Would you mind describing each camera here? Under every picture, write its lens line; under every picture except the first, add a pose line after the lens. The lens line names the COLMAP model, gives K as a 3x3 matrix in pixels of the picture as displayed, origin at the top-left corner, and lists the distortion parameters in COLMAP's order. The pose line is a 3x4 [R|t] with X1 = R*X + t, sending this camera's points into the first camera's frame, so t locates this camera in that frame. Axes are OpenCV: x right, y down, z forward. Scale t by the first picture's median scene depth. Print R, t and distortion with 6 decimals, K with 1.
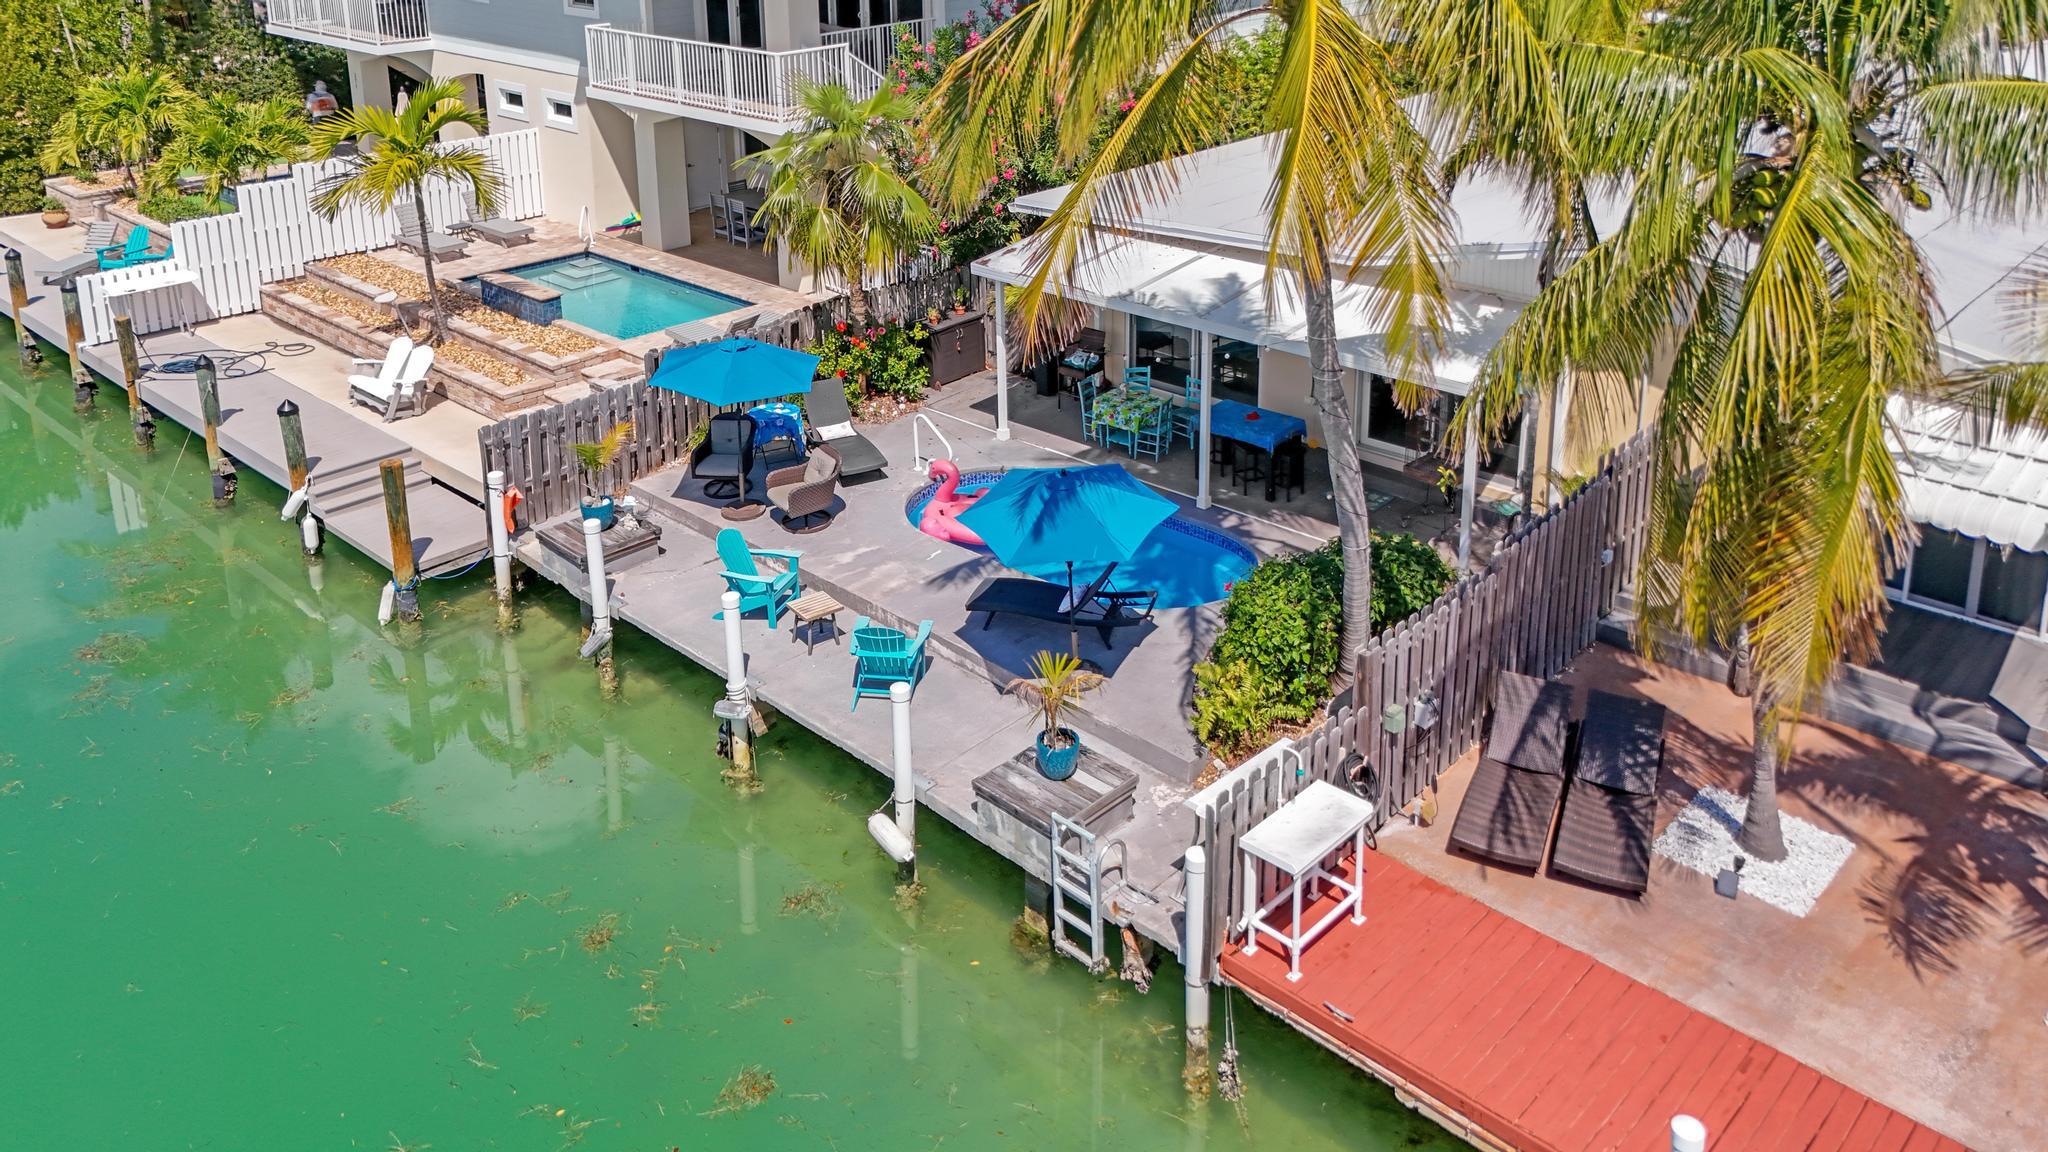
lens RADIAL K [[2397.1, 0, 1146.0], [0, 2397.1, 573.7], [0, 0, 1]] dist [0.024885, -0.008263]
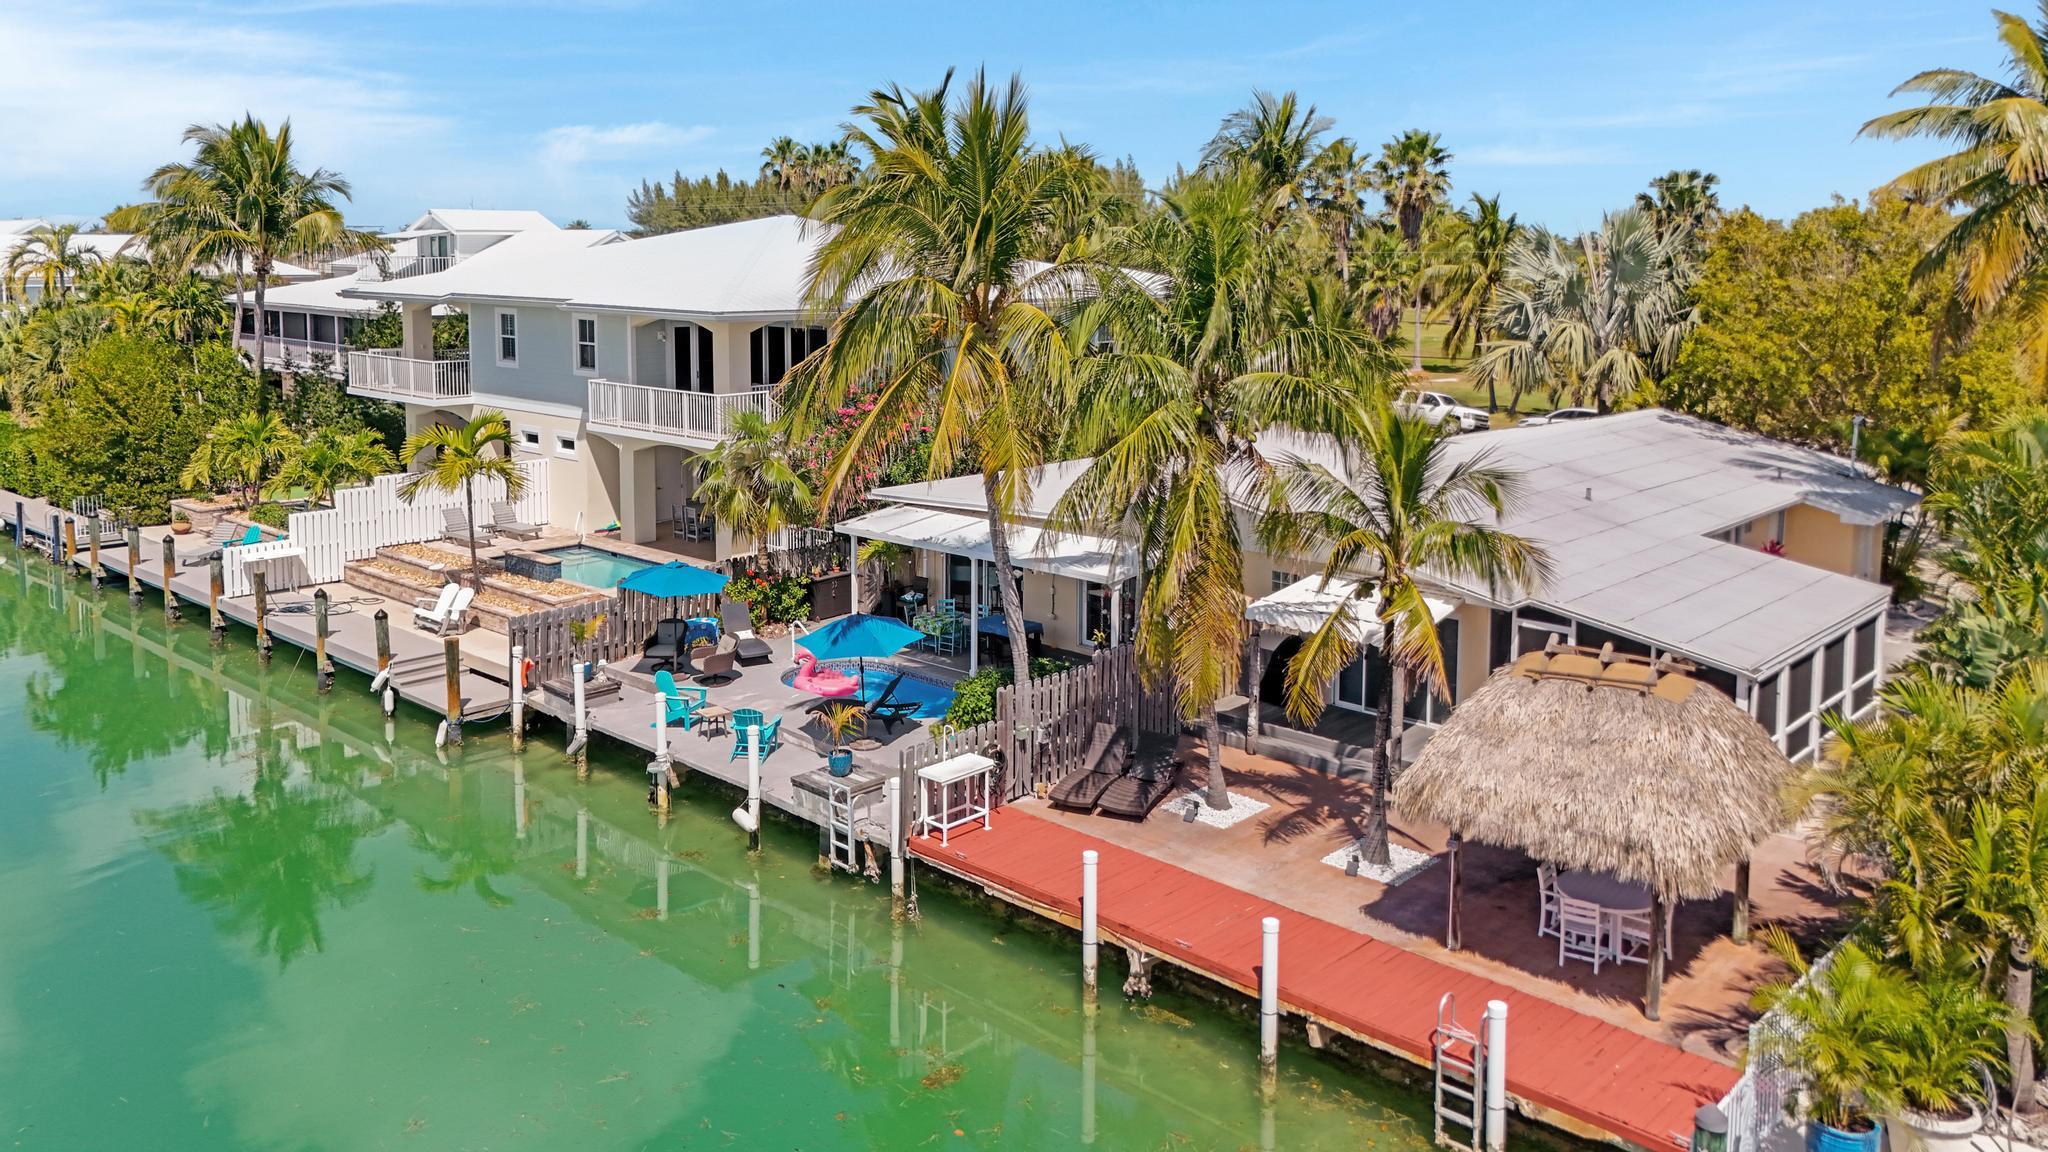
lens RADIAL K [[2648.5, 0, 1024.0], [0, 2648.5, 576.0], [0, 0, 1]] dist [-0.003130, -0.004107]
pose [[0.998302, 0.016902, -0.055753, 0.133184], [-0.026419, 0.984274, -0.174660, 0.181562], [0.051924, 0.175836, 0.983049, -0.597397]]
